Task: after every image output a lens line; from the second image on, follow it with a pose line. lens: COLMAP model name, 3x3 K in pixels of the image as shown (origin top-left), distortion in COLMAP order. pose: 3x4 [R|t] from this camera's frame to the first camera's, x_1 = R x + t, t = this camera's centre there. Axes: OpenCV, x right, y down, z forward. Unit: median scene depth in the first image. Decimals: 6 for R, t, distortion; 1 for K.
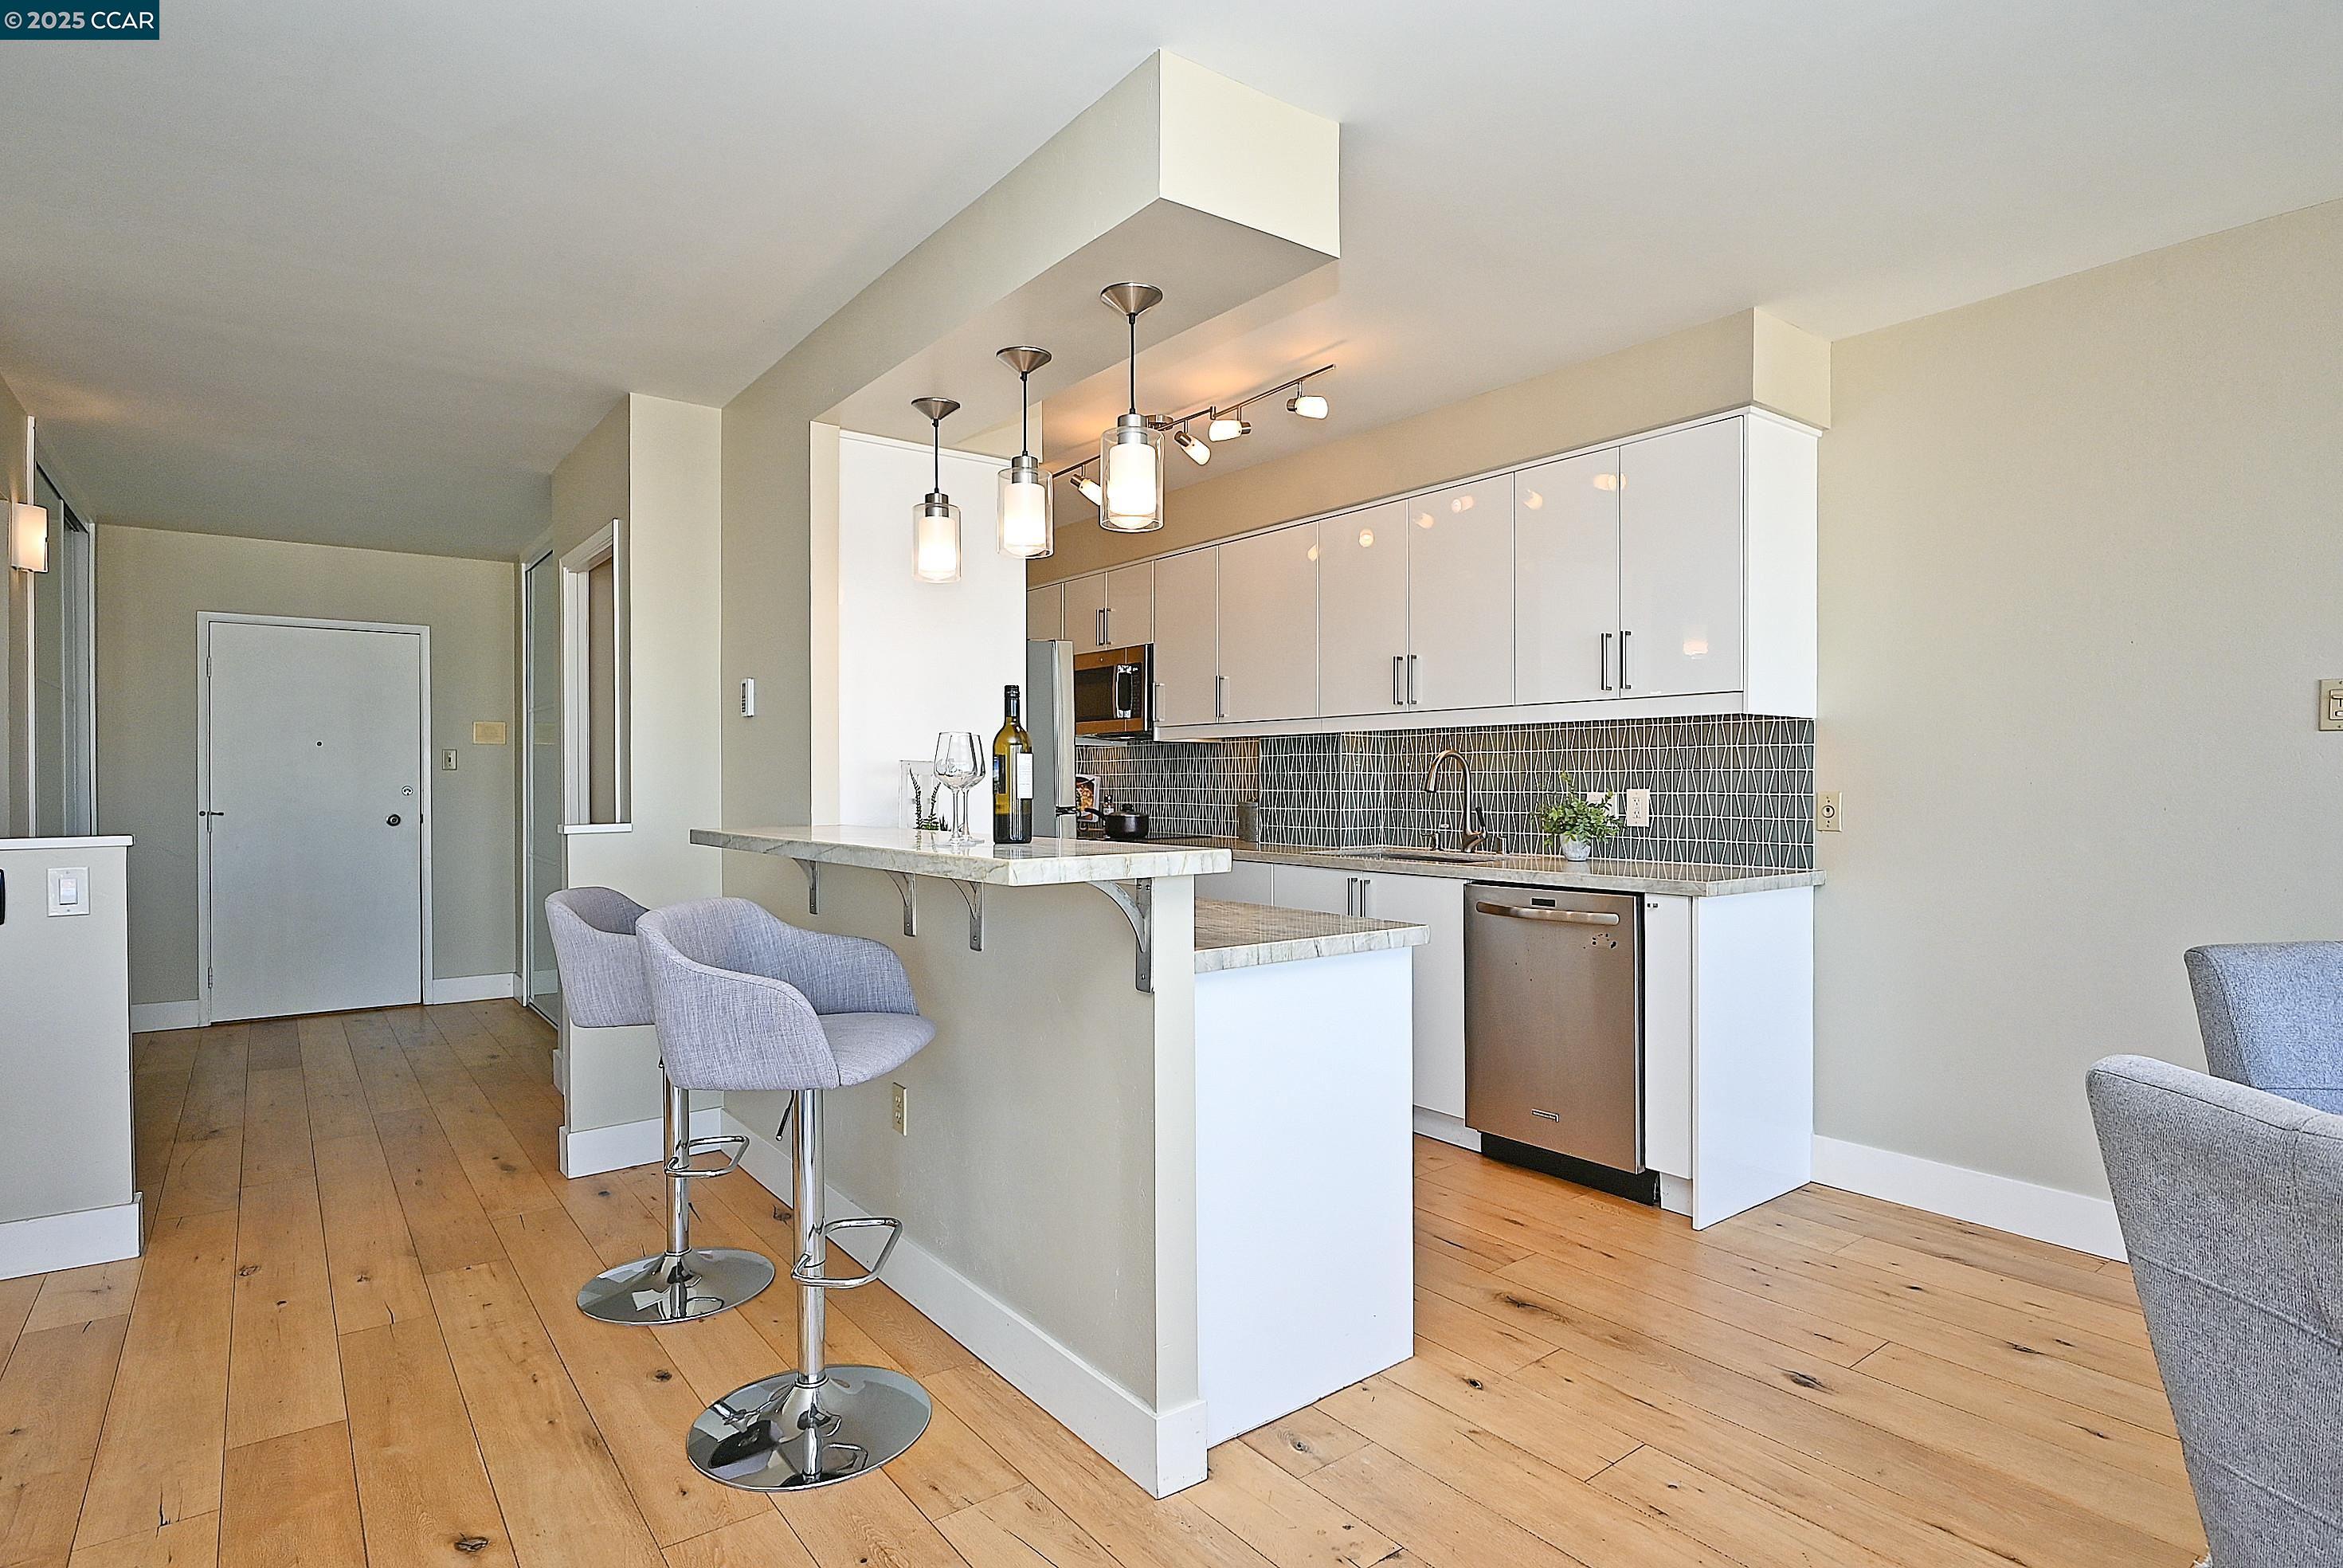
lens RADIAL K [[1196.7, 0, 1171.4], [0, 1196.7, 787.1], [0, 0, 1]] dist [-0.013135, 0.000096]
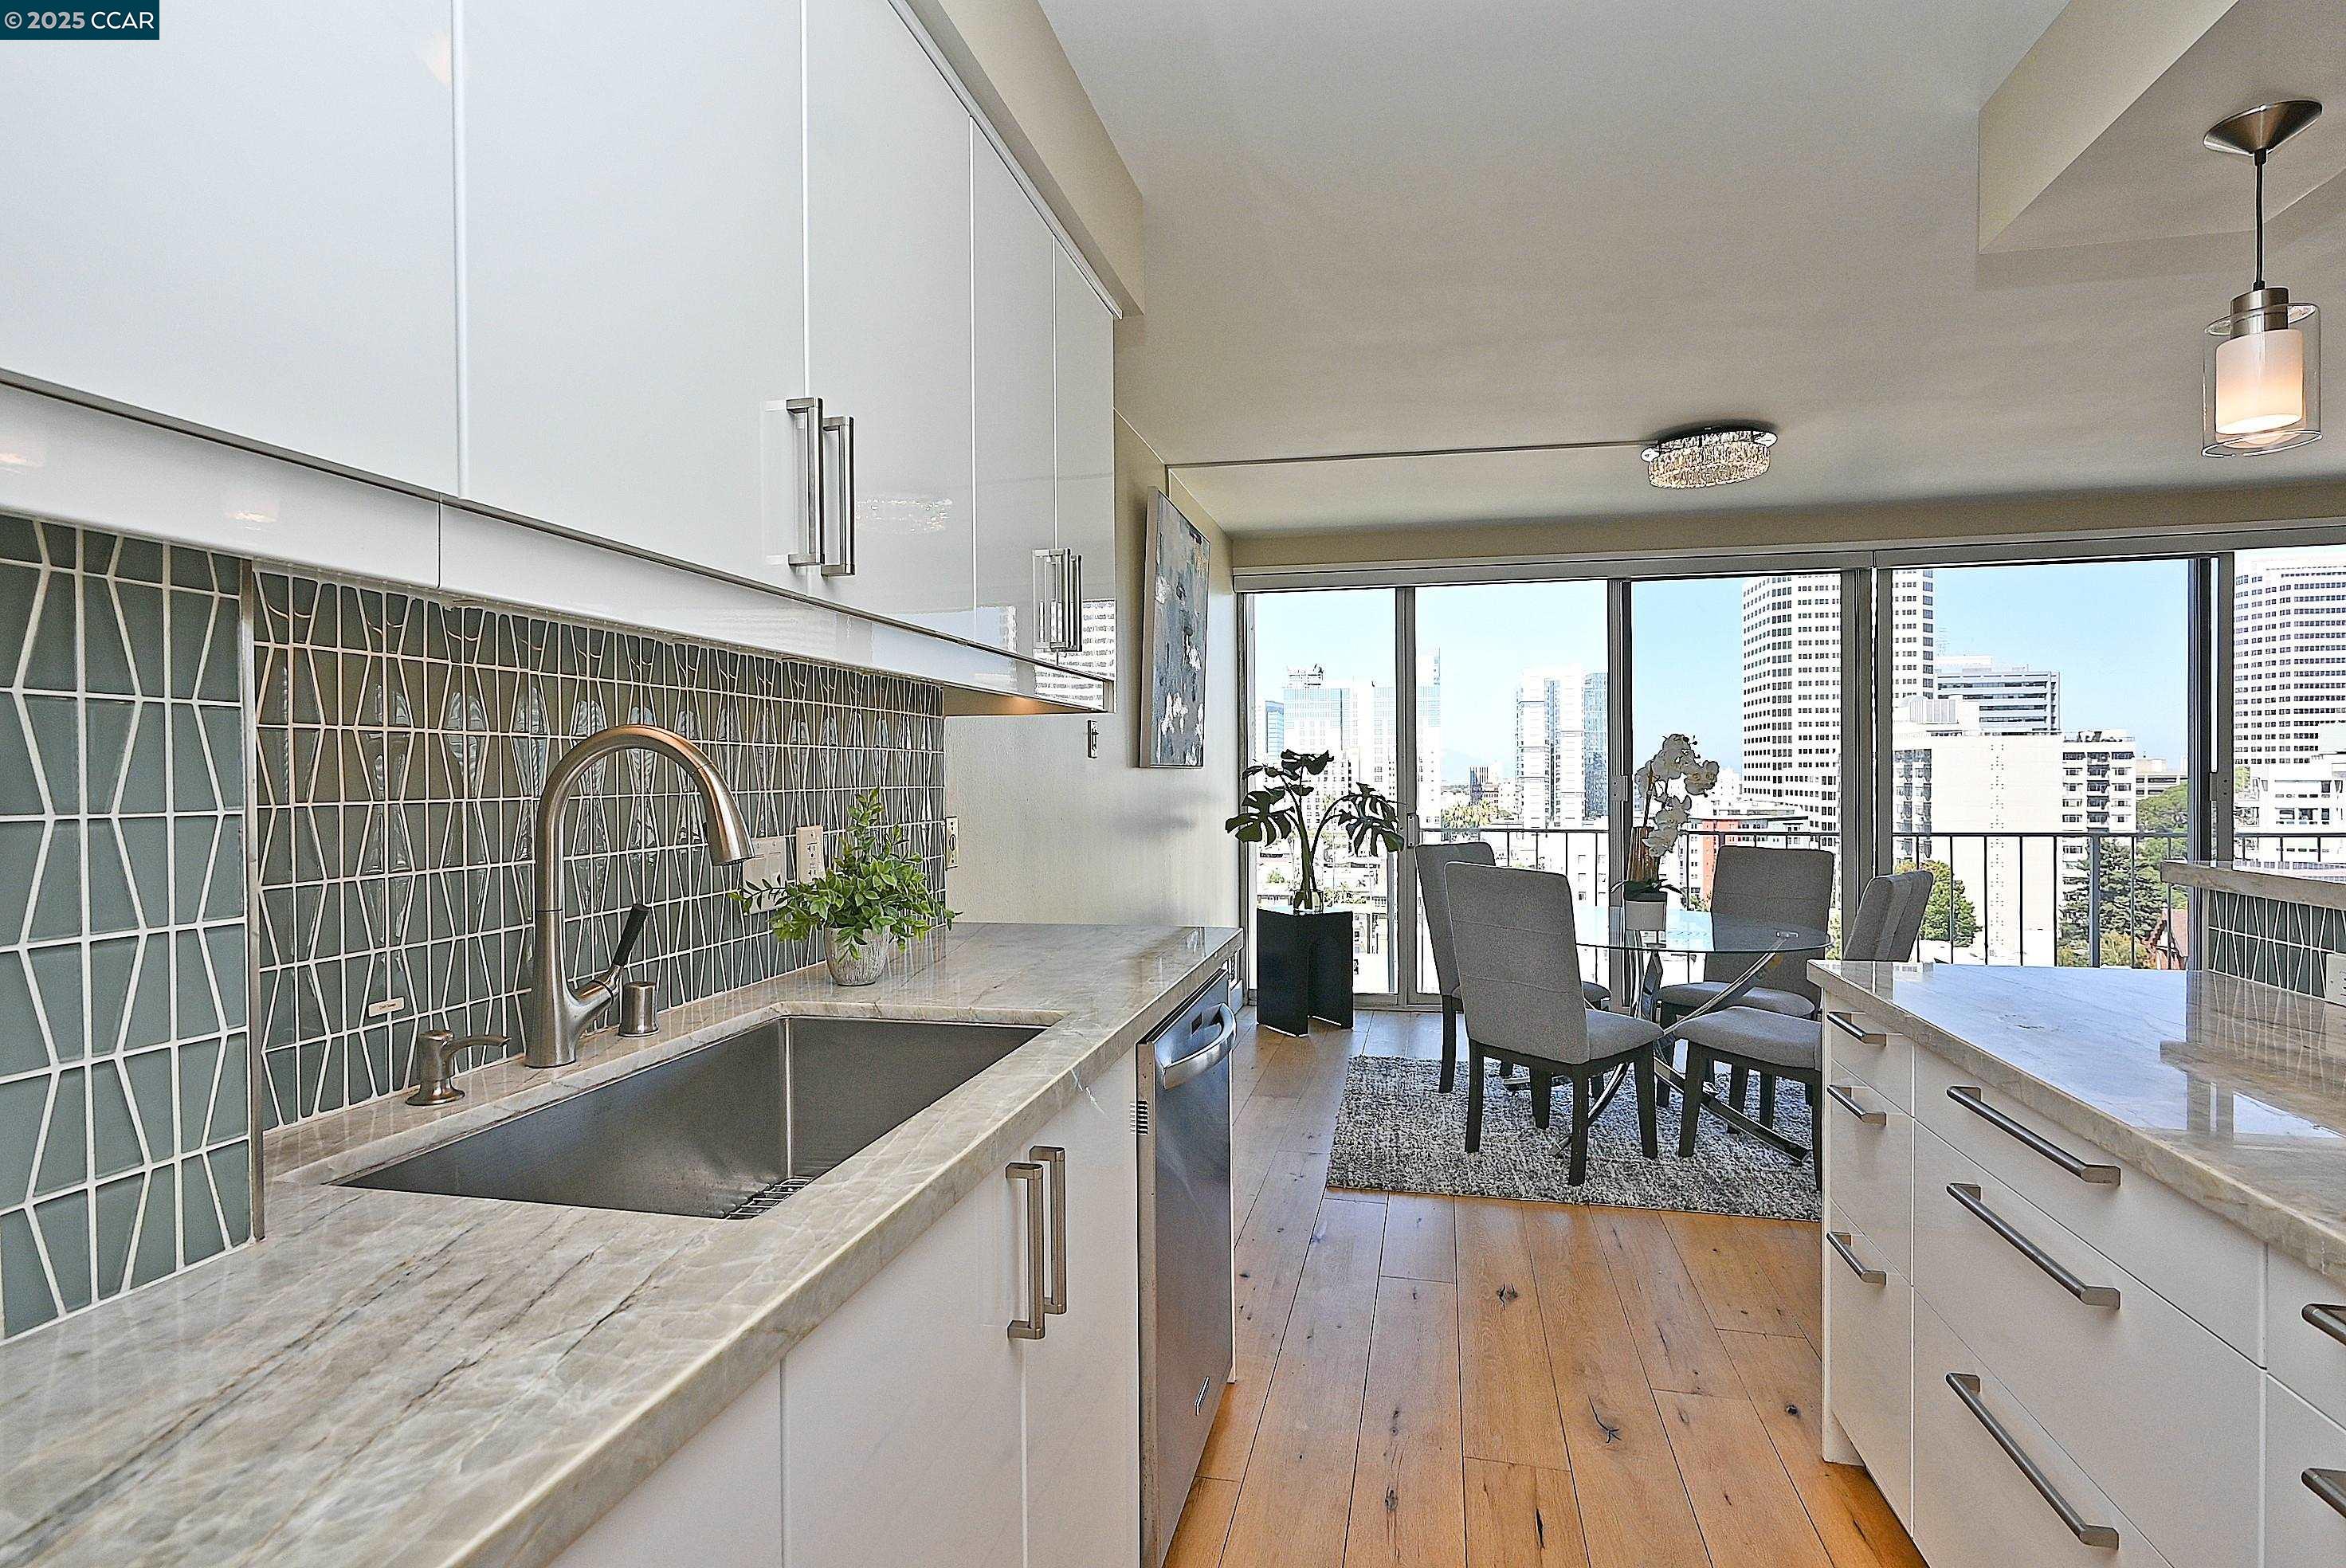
lens RADIAL K [[1170.3, 0, 1154.5], [0, 1170.3, 784.0], [0, 0, 1]] dist [-0.004490, 0.001383]
pose [[-0.635919, -0.000237, 0.771756, -0.099702], [0.012527, 0.999865, 0.010628, -0.020743], [-0.771654, 0.016426, -0.635831, 1.237474]]
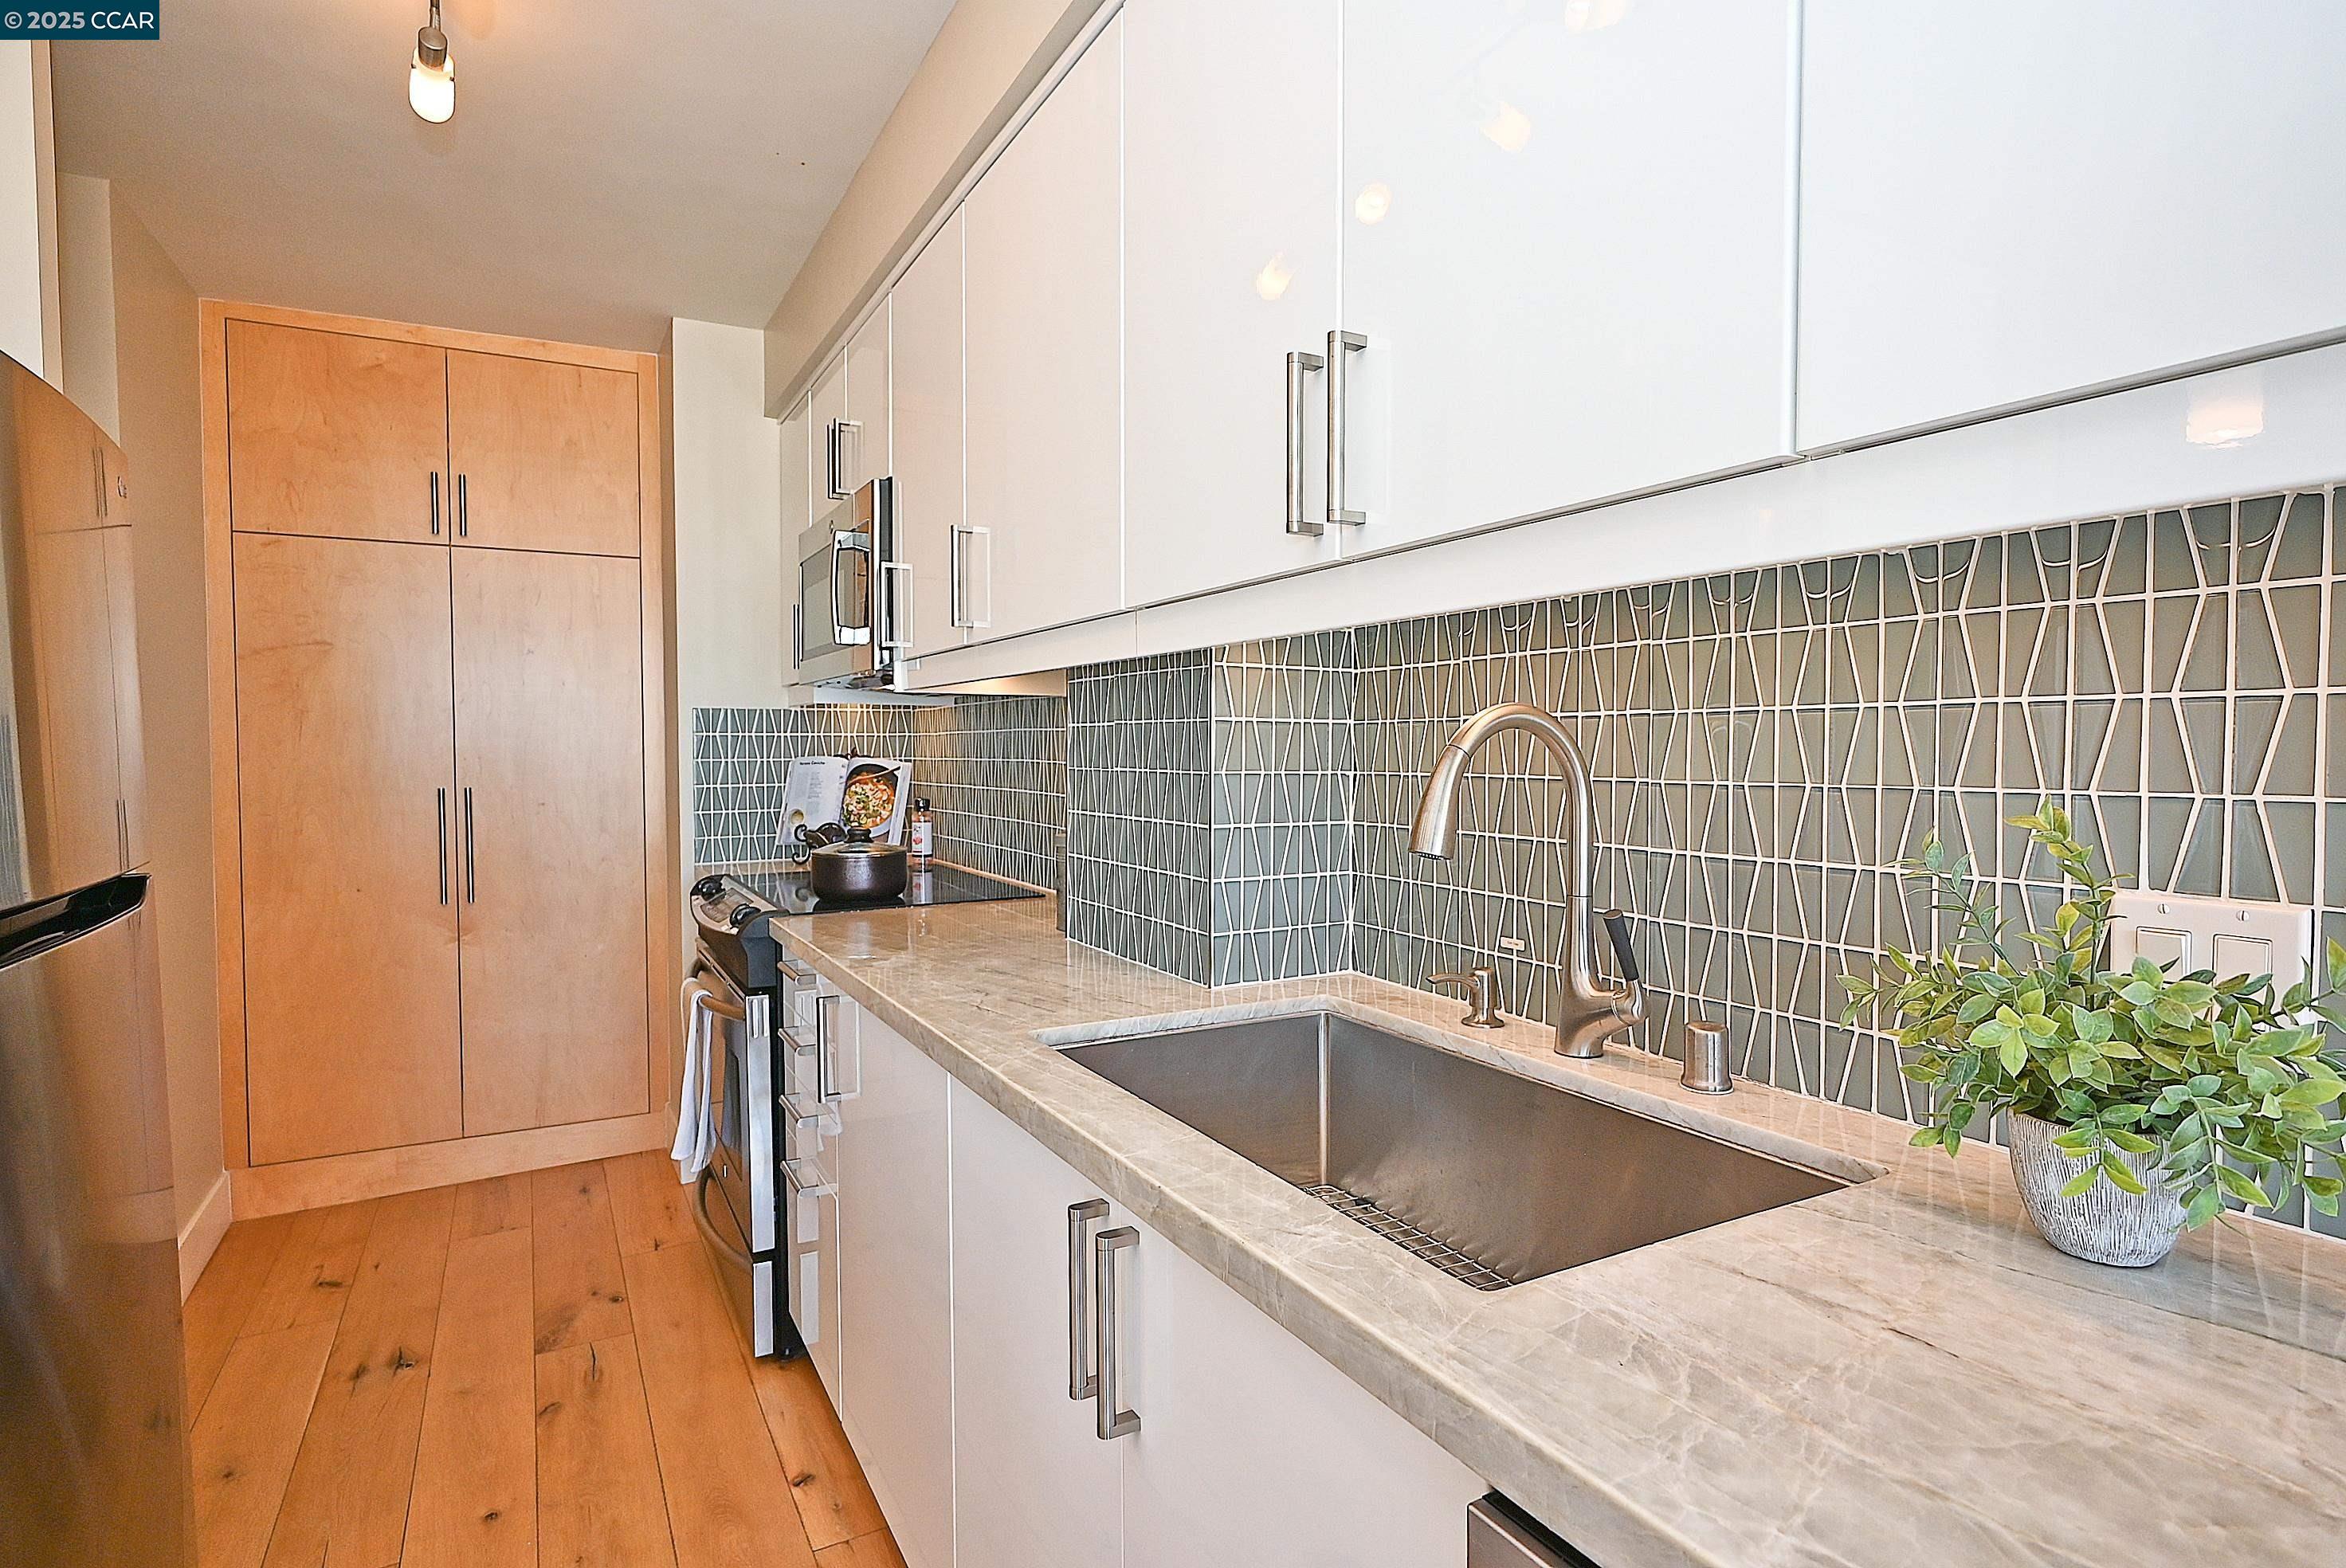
lens RADIAL K [[1170.3, 0, 1167.6], [0, 1170.3, 786.1], [0, 0, 1]] dist [-0.004490, 0.001383]
pose [[0.989944, 0.006730, -0.141302, 0.214858], [-0.002475, 0.999539, 0.030271, -0.023289], [0.141440, -0.029617, 0.989504, 0.803106]]
